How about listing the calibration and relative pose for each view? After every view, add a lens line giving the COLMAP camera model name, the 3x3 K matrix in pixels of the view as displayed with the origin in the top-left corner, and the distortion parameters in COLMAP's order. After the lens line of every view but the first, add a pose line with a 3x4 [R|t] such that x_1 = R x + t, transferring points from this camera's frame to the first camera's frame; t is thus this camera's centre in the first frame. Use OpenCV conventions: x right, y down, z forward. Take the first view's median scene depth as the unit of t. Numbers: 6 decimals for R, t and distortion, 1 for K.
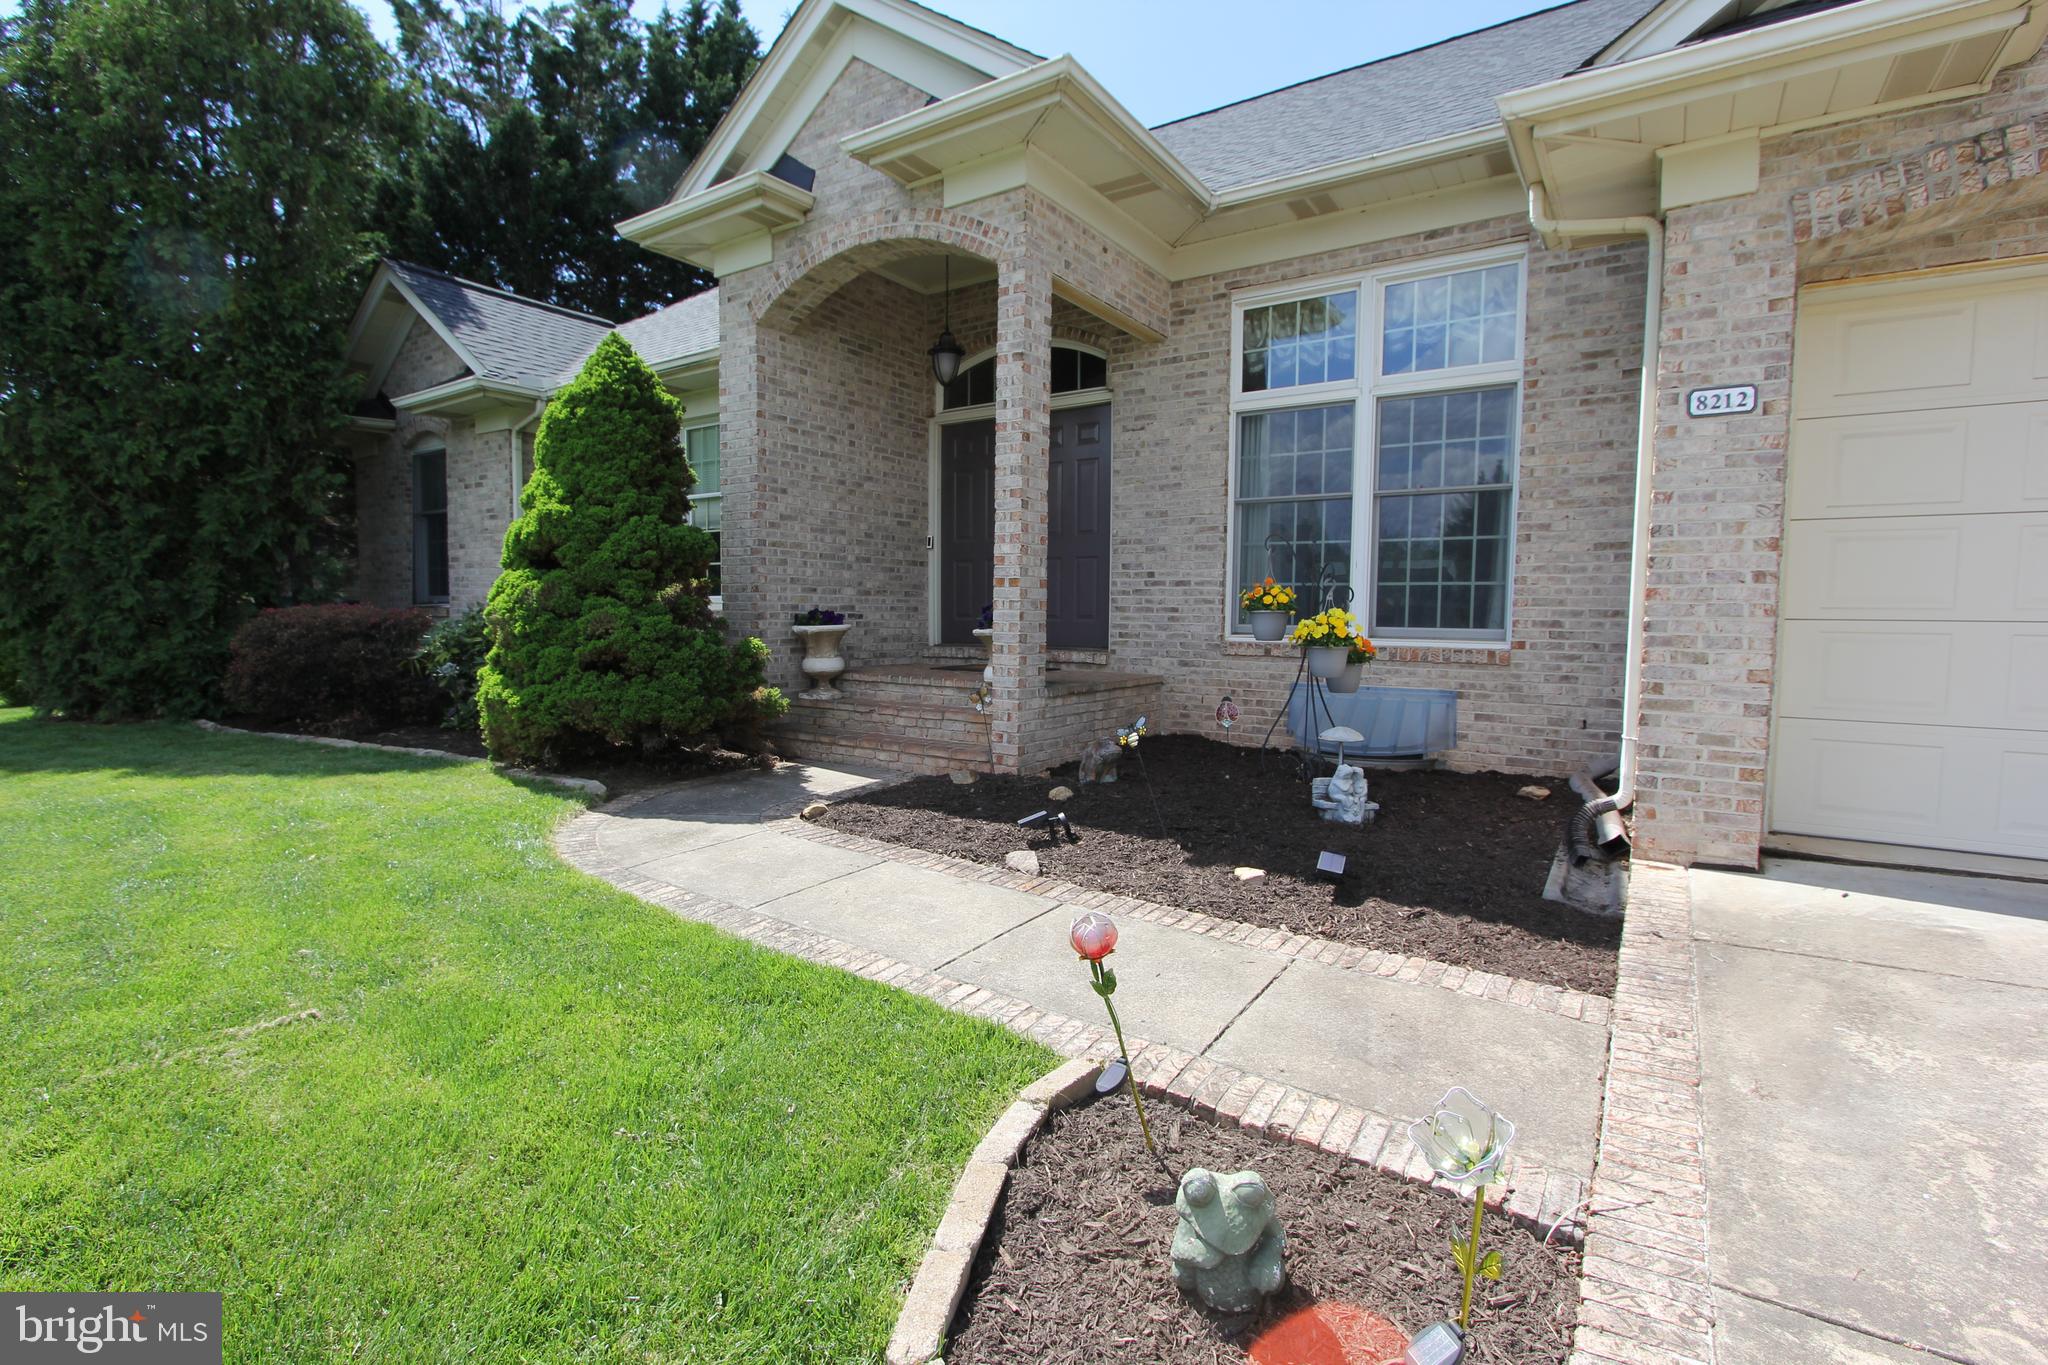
lens RADIAL K [[958.4, 0, 1020.1], [0, 958.4, 679.9], [0, 0, 1]] dist [-0.017035, 0.002193]
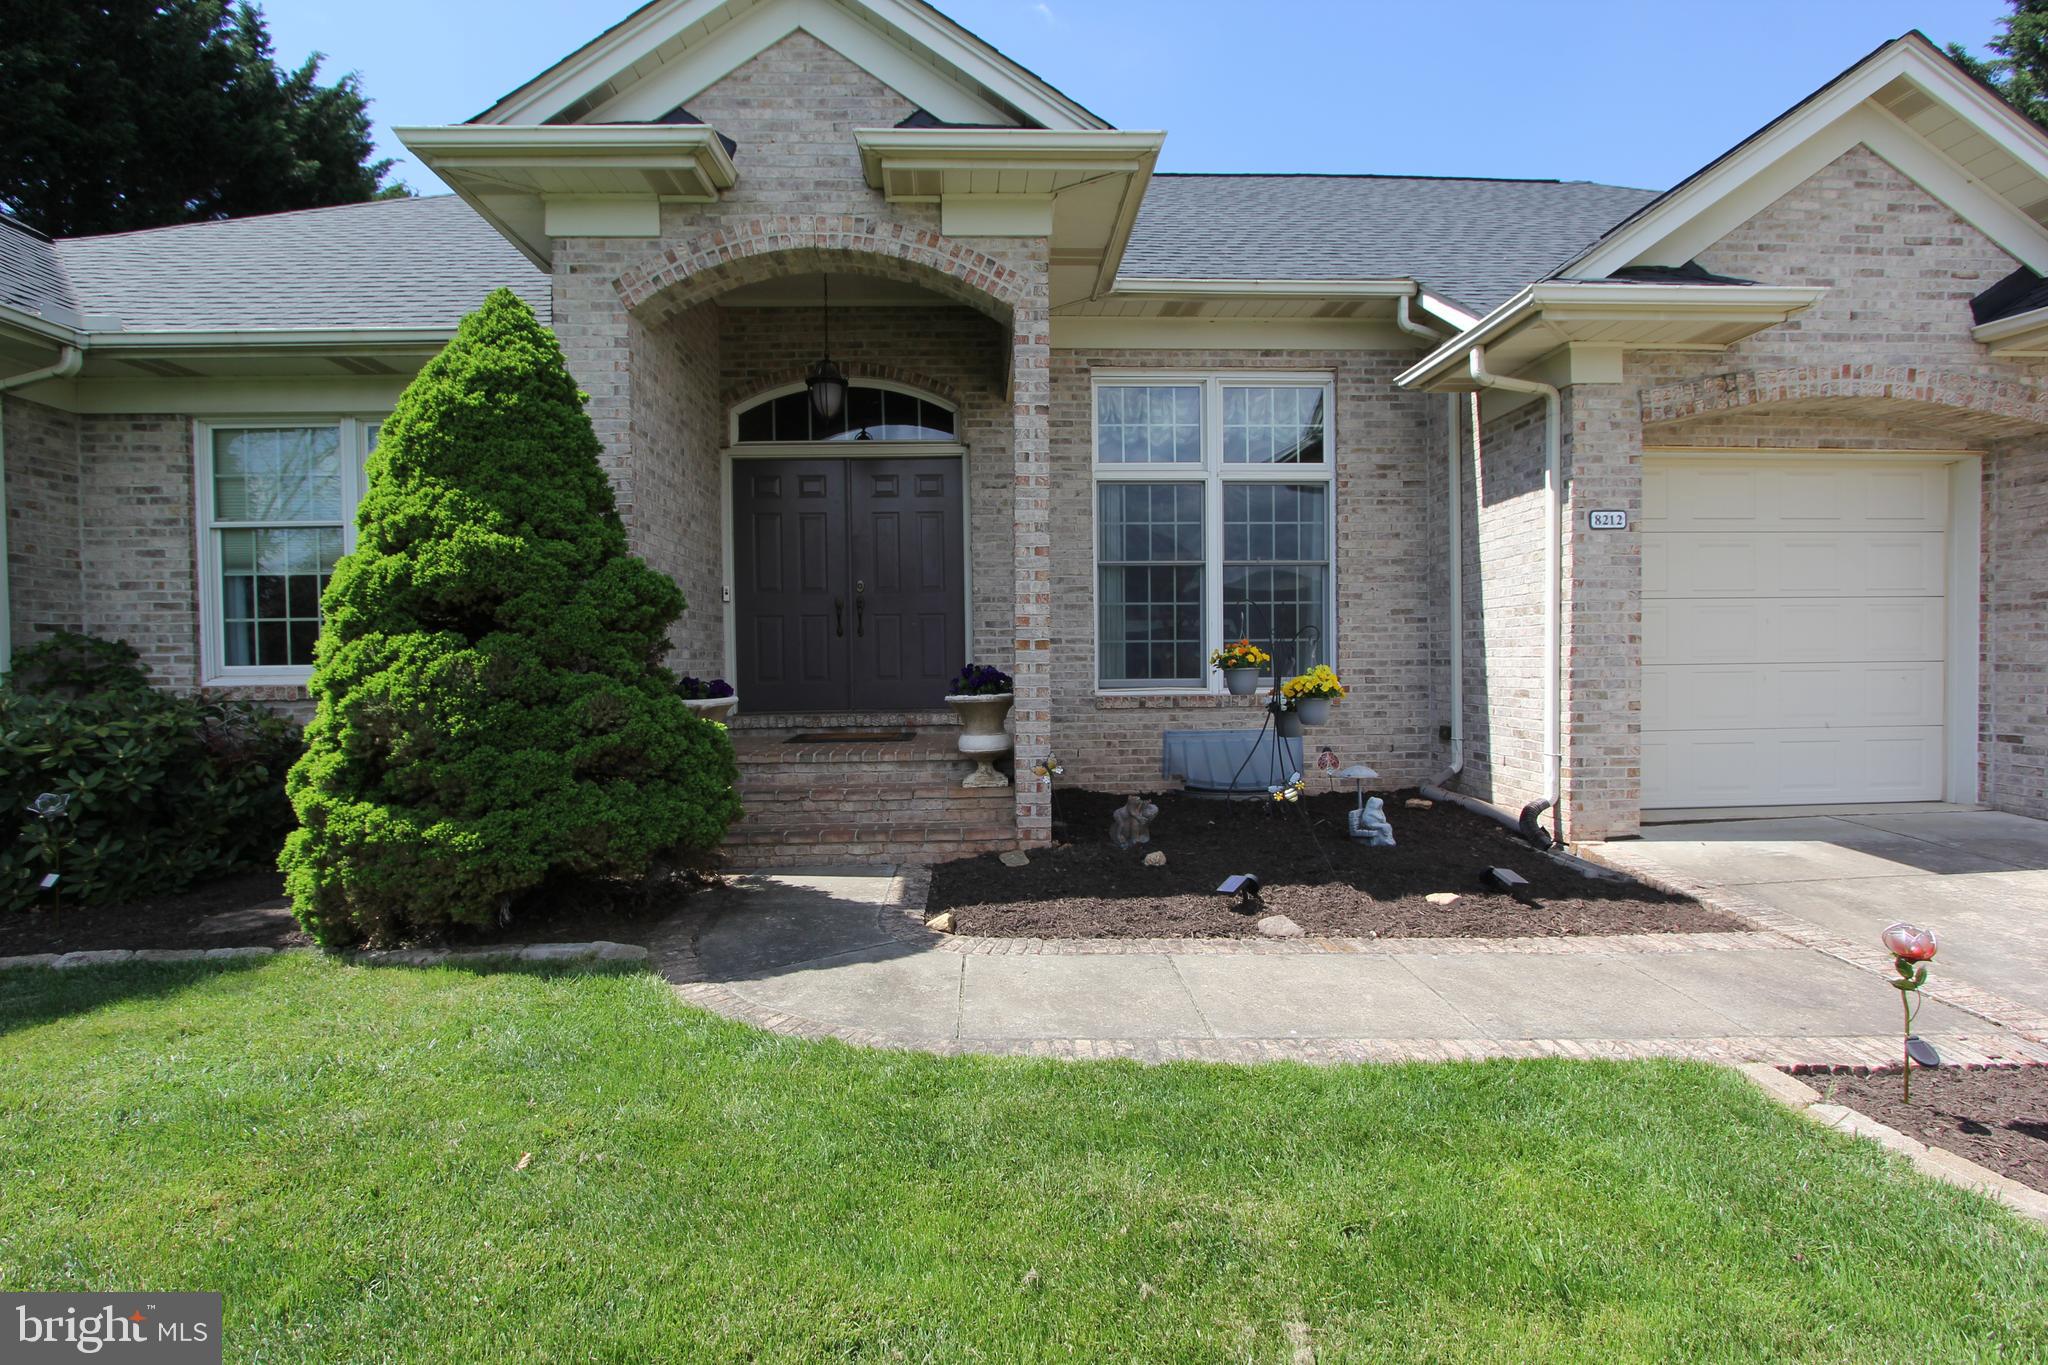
lens RADIAL K [[958.4, 0, 1020.1], [0, 958.4, 679.9], [0, 0, 1]] dist [-0.017035, 0.002193]
pose [[0.797877, -0.033577, 0.601884, -0.593441], [0.062176, 0.997706, -0.026765, -0.042872], [-0.599605, 0.058778, 0.798135, 0.258565]]
